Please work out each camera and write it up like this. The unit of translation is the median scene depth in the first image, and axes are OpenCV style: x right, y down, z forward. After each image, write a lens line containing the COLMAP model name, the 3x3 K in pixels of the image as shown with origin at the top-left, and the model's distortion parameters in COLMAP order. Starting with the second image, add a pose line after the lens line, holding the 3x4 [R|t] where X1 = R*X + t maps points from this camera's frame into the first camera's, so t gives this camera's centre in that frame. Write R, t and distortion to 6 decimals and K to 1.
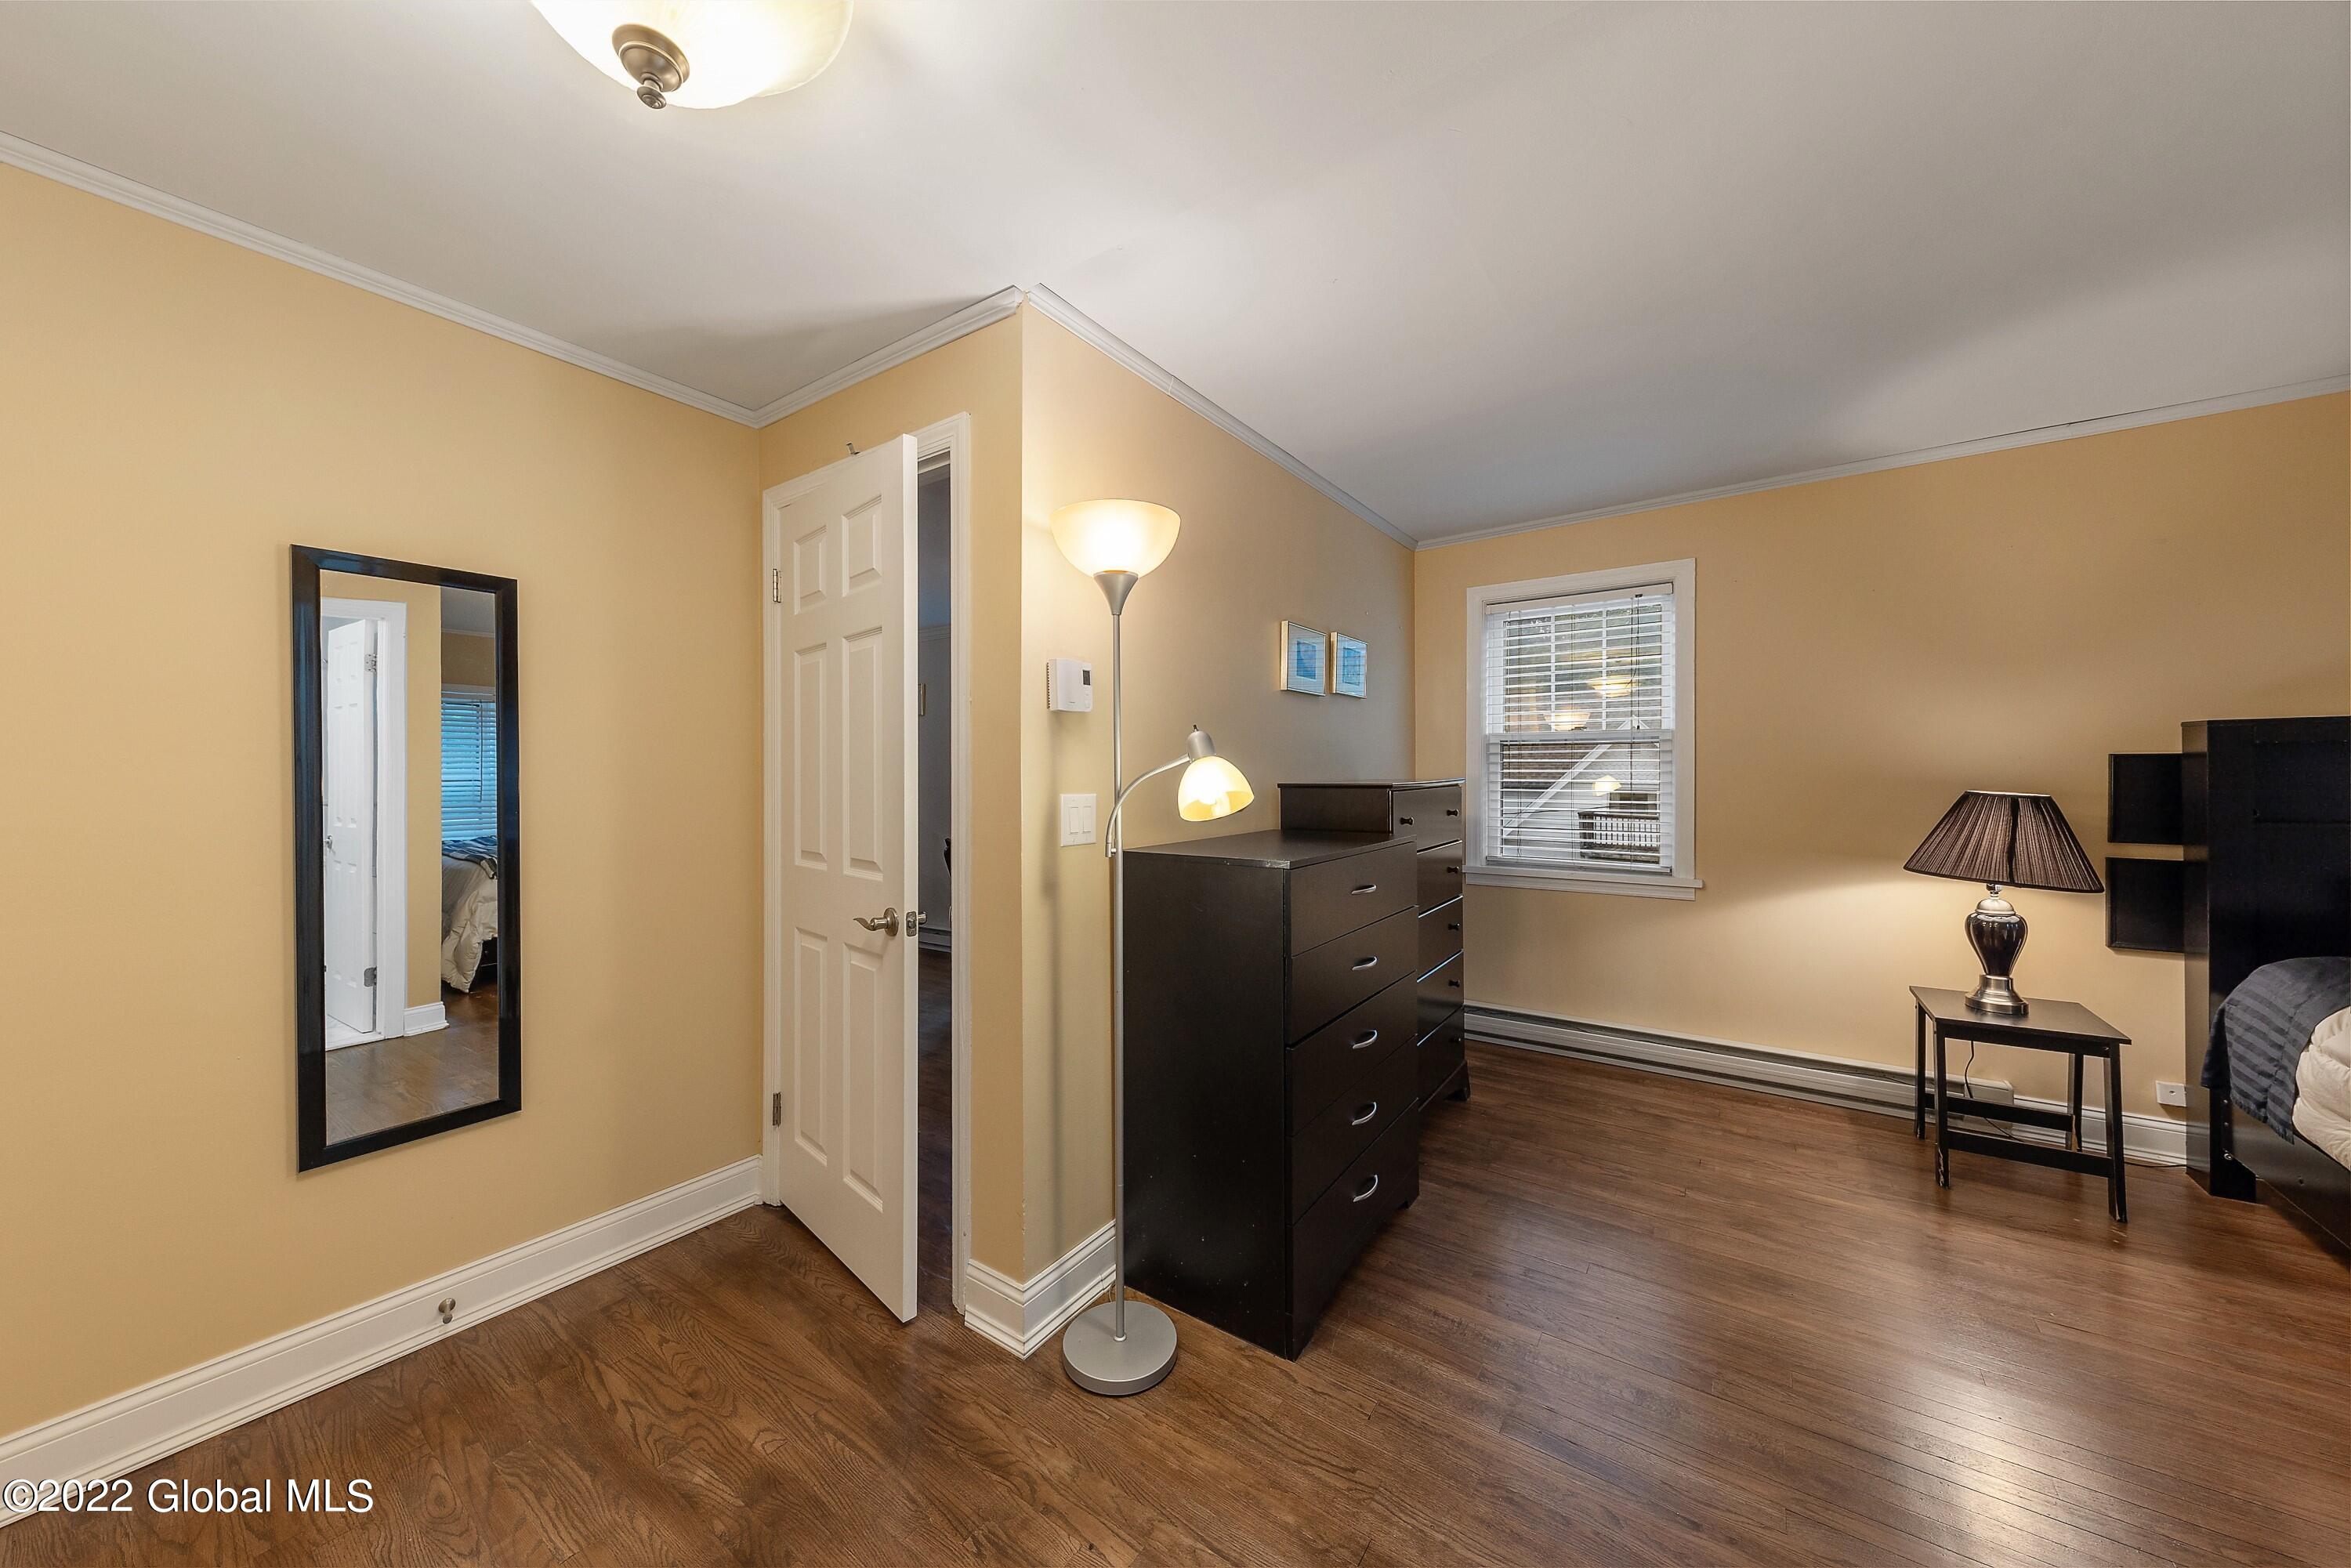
lens RADIAL K [[802.2, 0, 1183.5], [0, 802.2, 775.1], [0, 0, 1]] dist [0.000659, -0.000185]
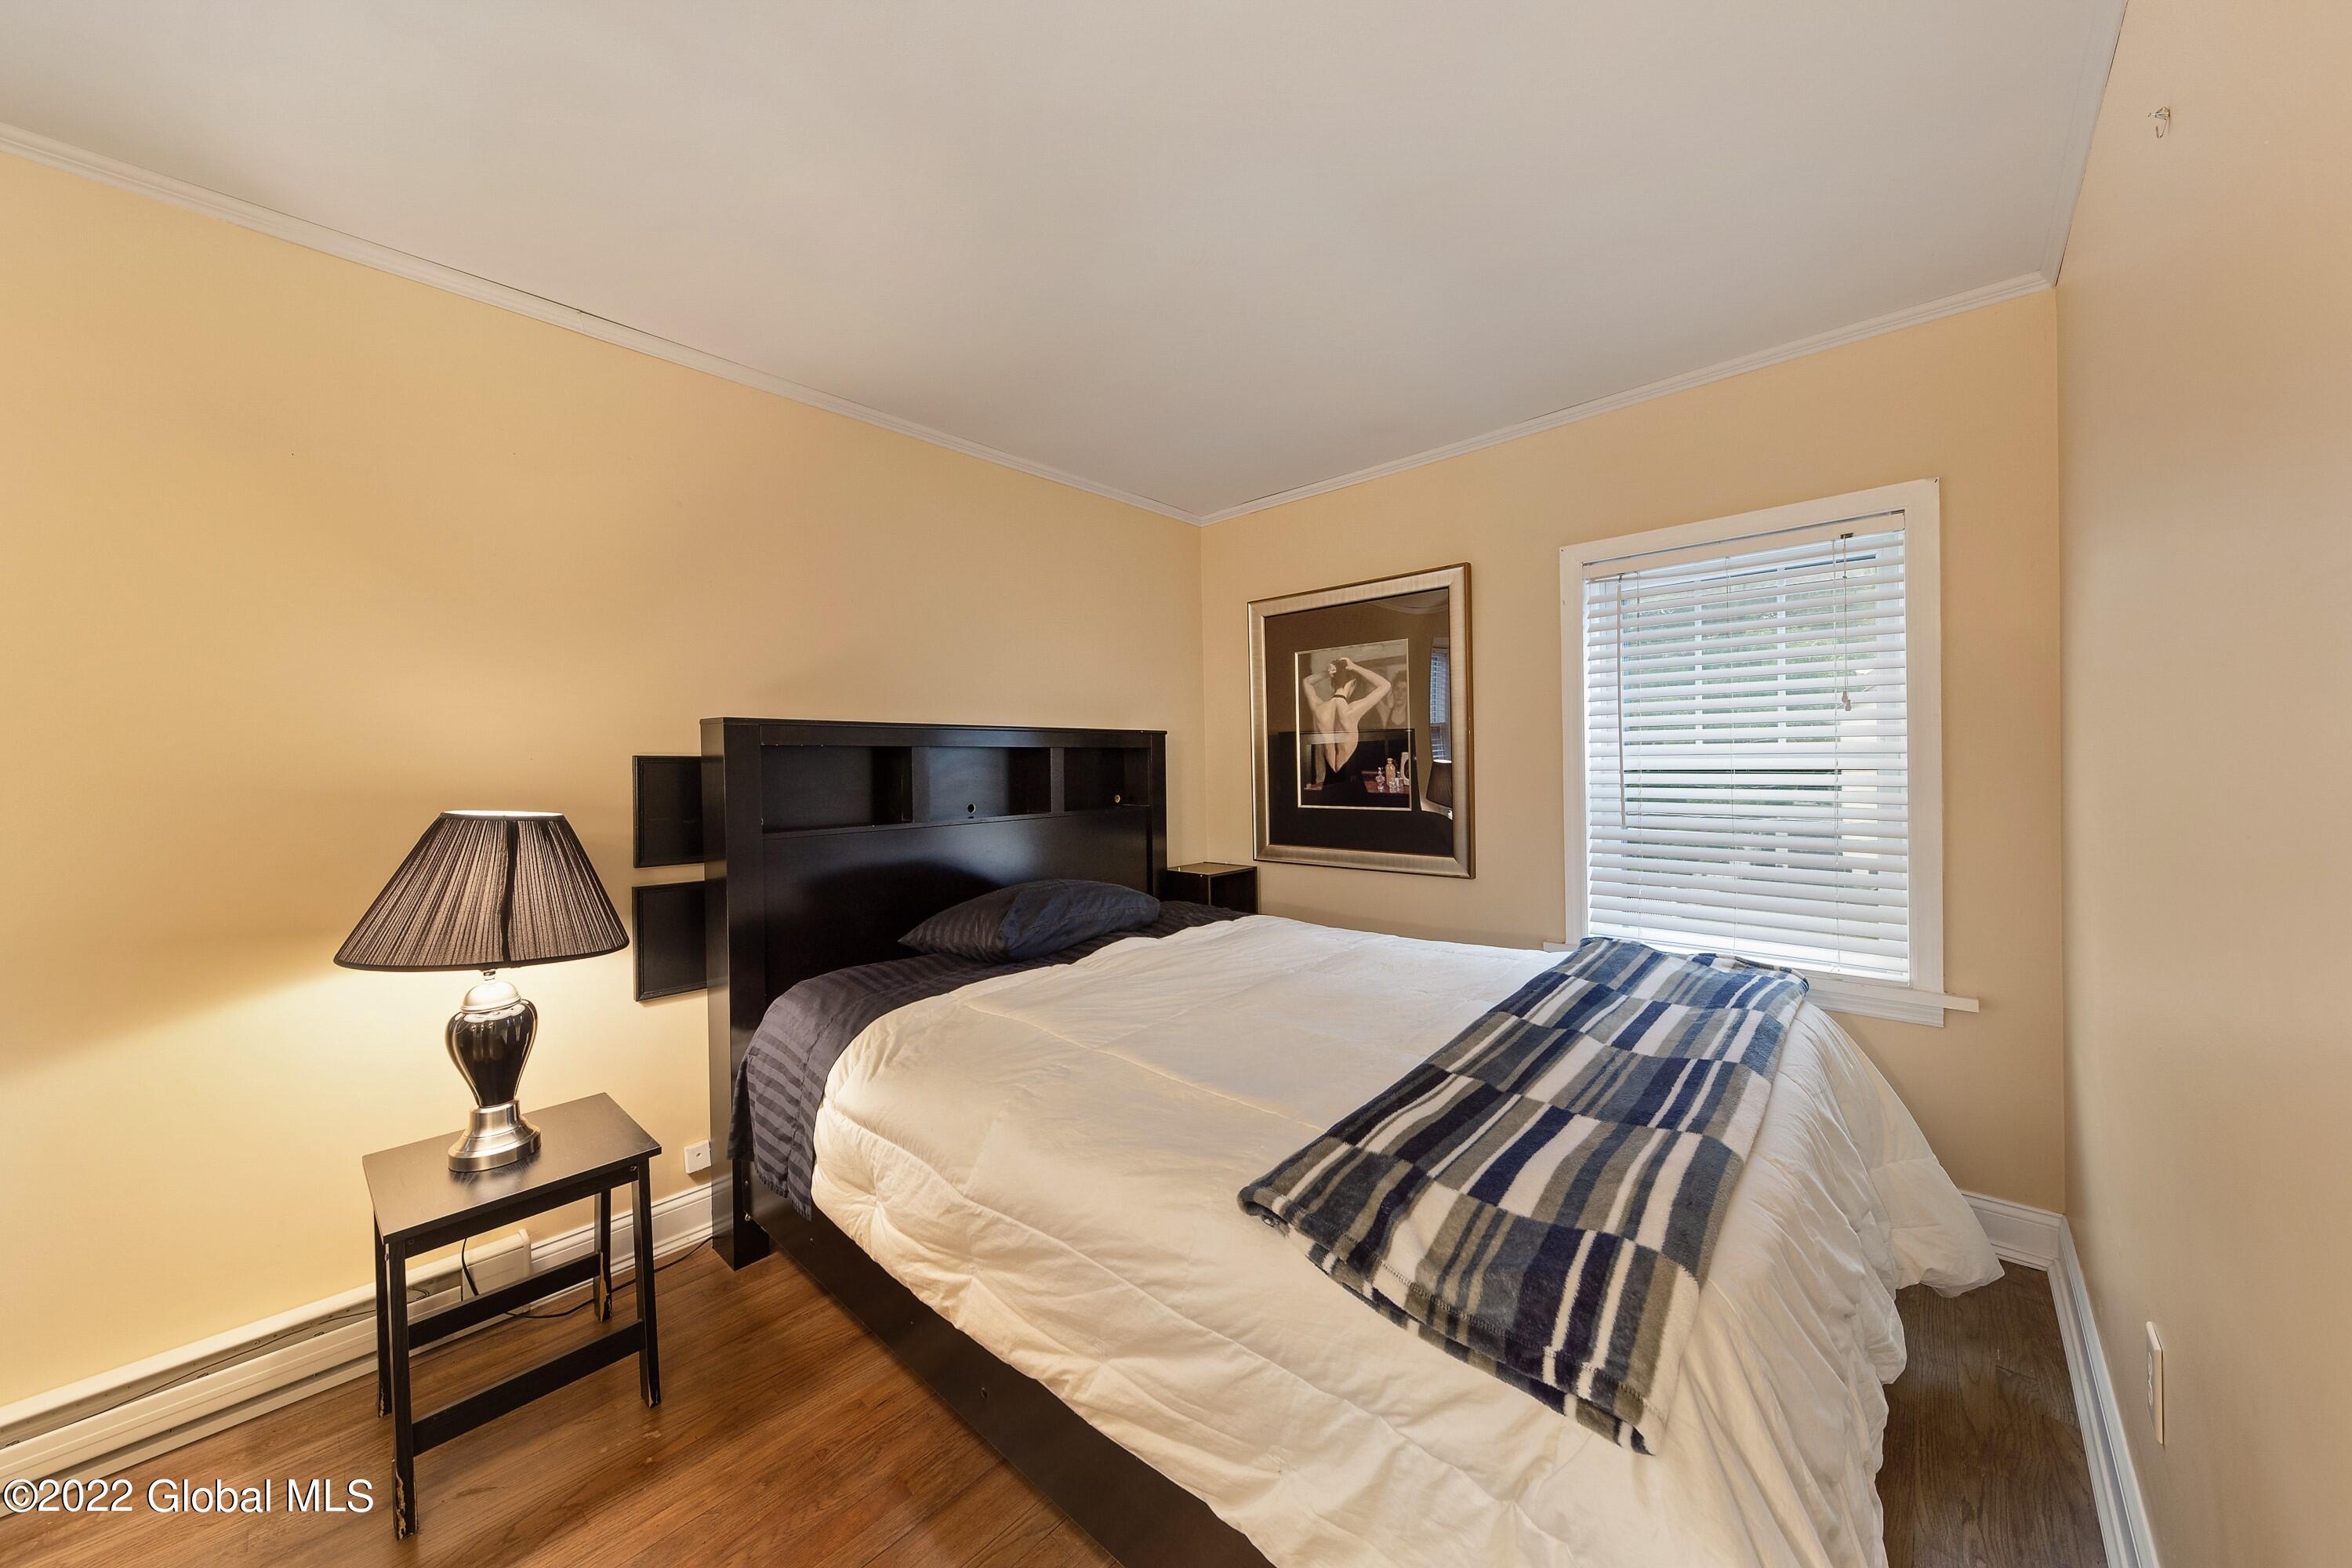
lens RADIAL K [[802.6, 0, 1183.6], [0, 802.6, 776.0], [0, 0, 1]] dist [0.000659, -0.000185]
pose [[0.119307, -0.008029, 0.992825, 0.481273], [0.010924, 0.999917, 0.006773, -0.005835], [-0.992797, 0.010038, 0.119385, 0.409324]]
